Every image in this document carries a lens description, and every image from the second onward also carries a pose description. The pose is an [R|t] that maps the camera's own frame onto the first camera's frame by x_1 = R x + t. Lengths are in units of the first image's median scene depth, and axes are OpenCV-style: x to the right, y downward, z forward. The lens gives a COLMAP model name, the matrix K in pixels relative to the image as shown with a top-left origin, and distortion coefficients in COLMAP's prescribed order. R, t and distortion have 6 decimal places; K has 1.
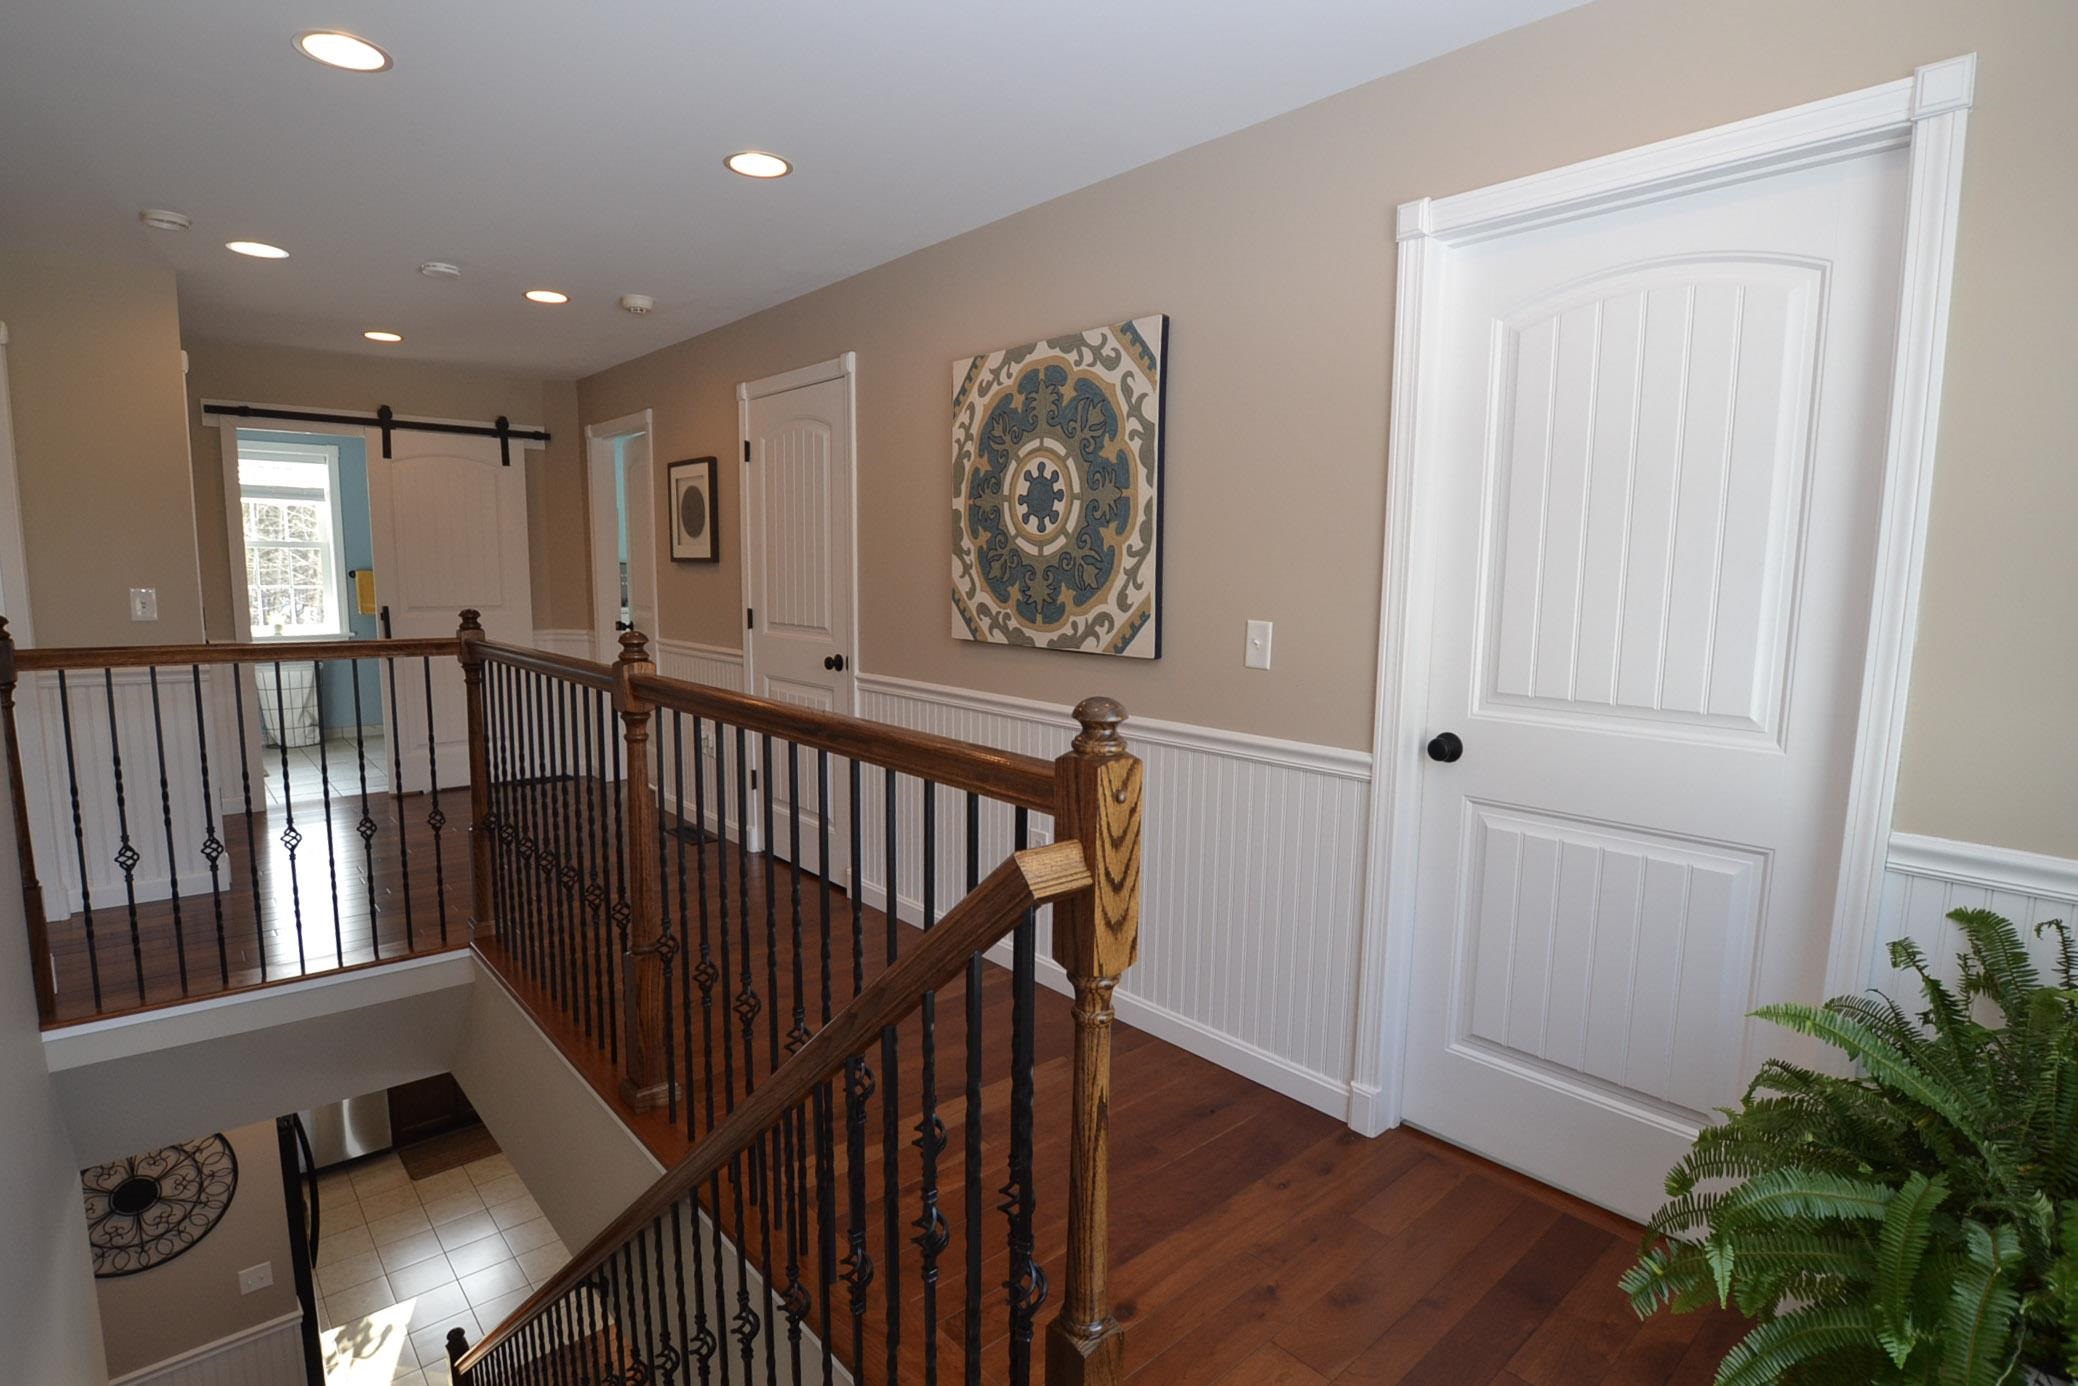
lens RADIAL K [[940.8, 0, 1051.9], [0, 940.8, 688.4], [0, 0, 1]] dist [-0.028505, 0.000500]
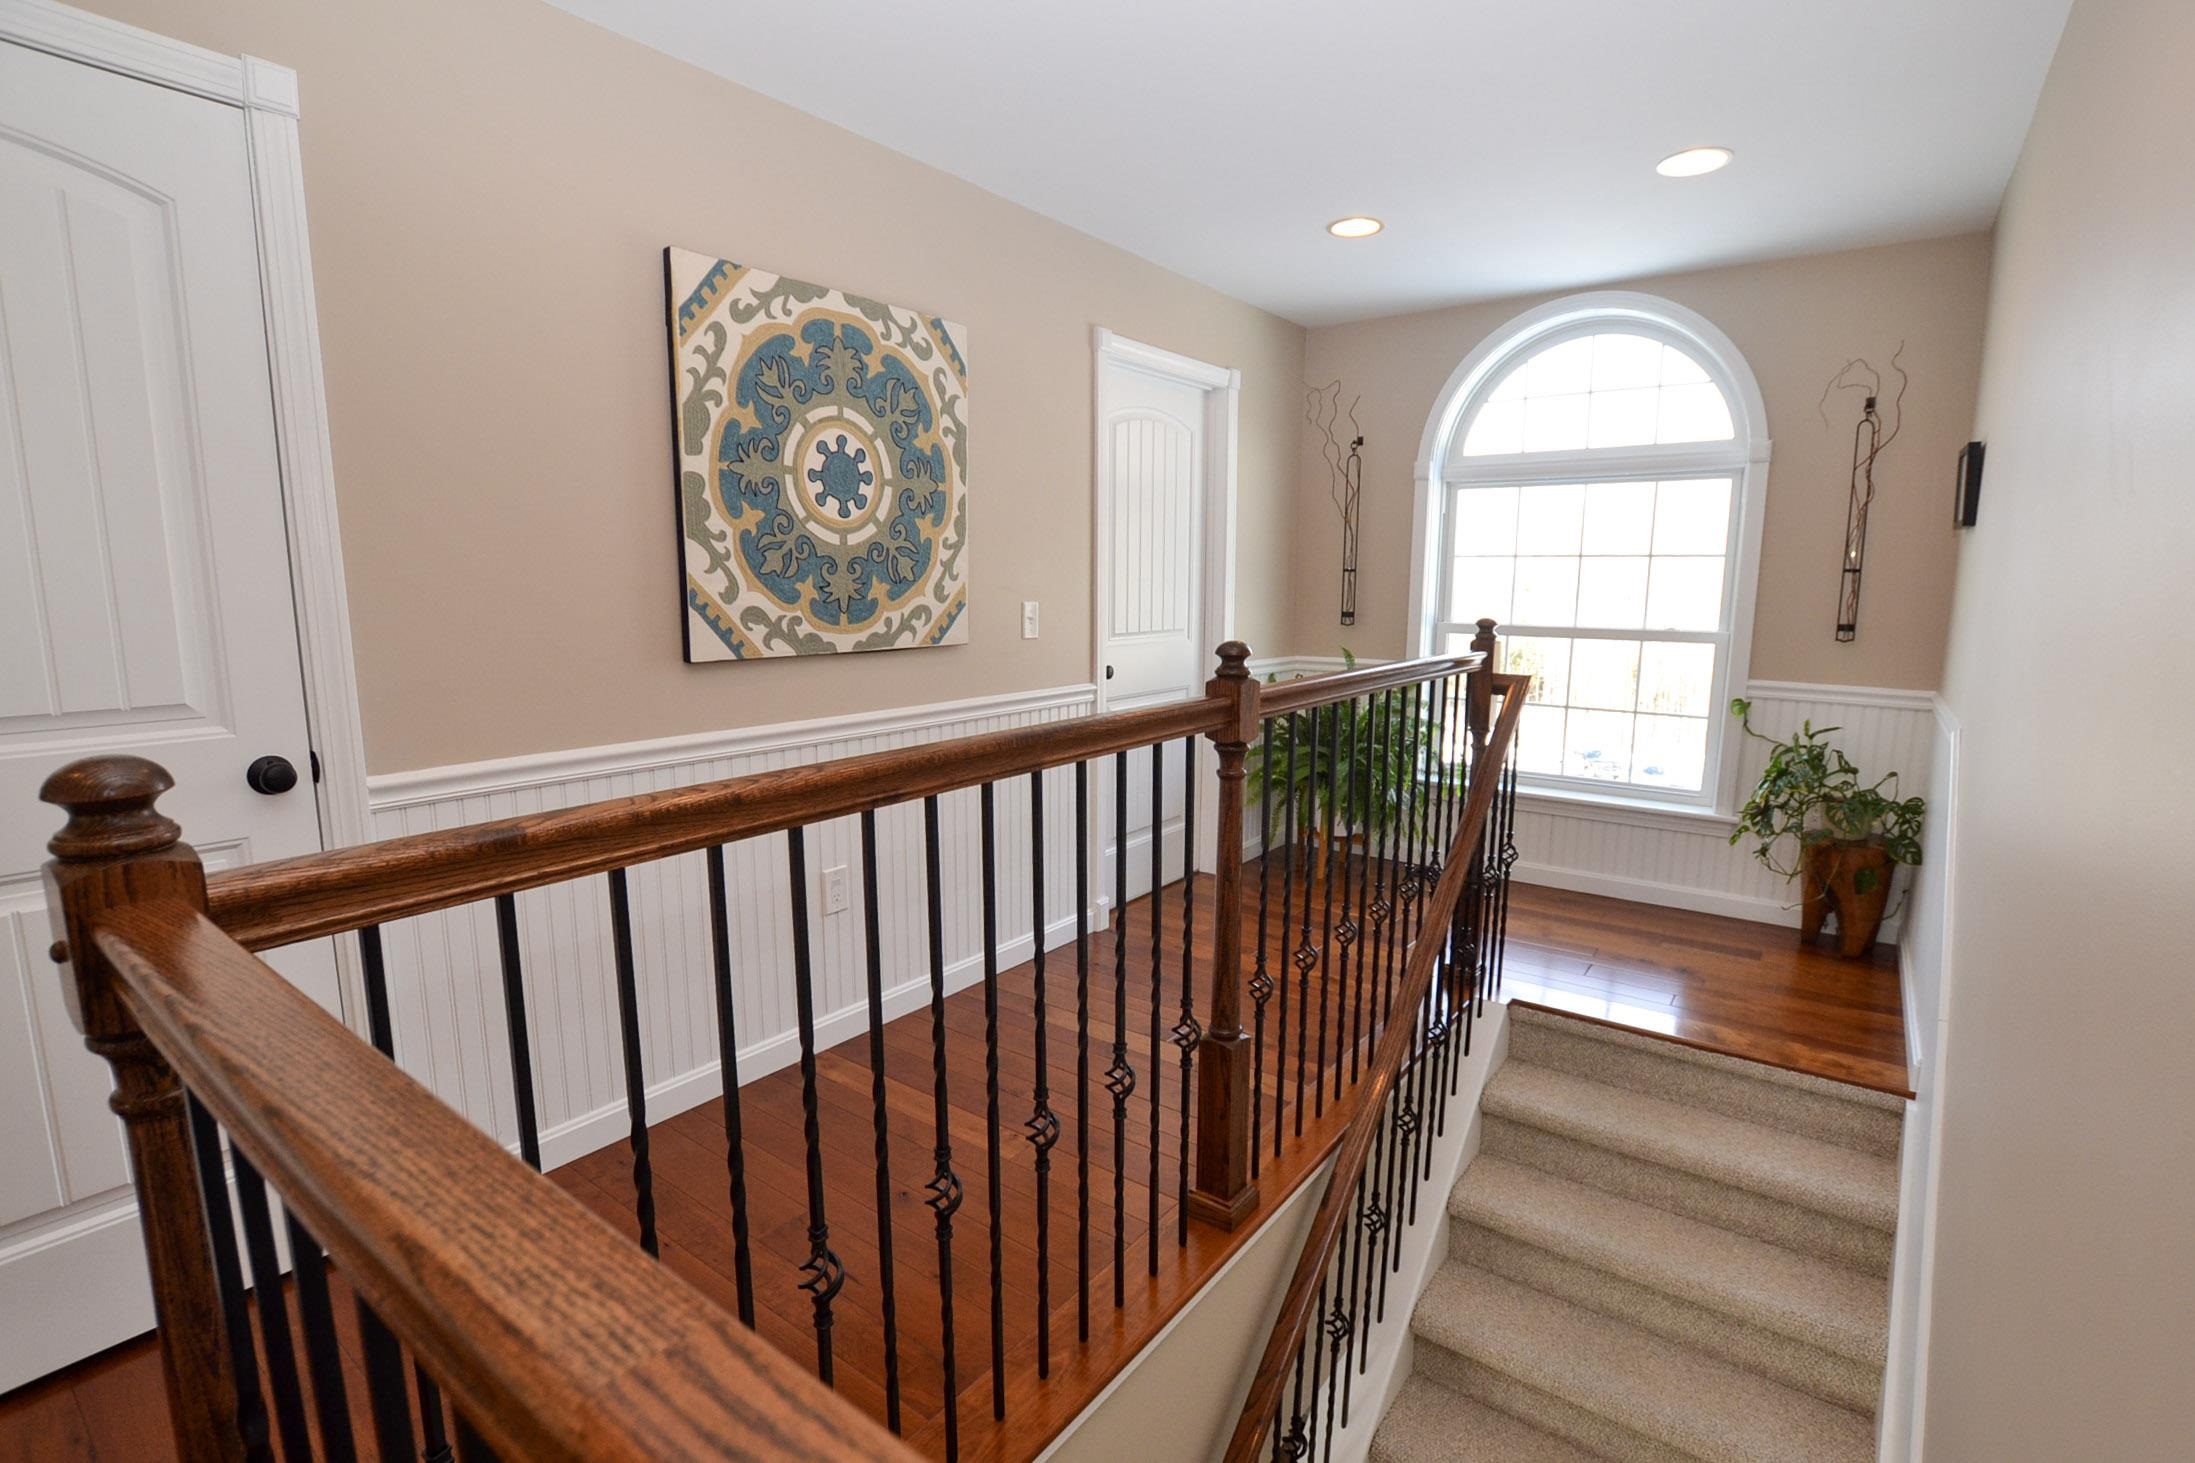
lens RADIAL K [[993.8, 0, 1111.1], [0, 993.8, 726.7], [0, 0, 1]] dist [-0.028505, 0.000500]
pose [[-0.142443, -0.173576, 0.974465, -0.963580], [0.107725, 0.975937, 0.189585, -0.125490], [-0.983923, 0.131979, -0.120317, 0.896997]]
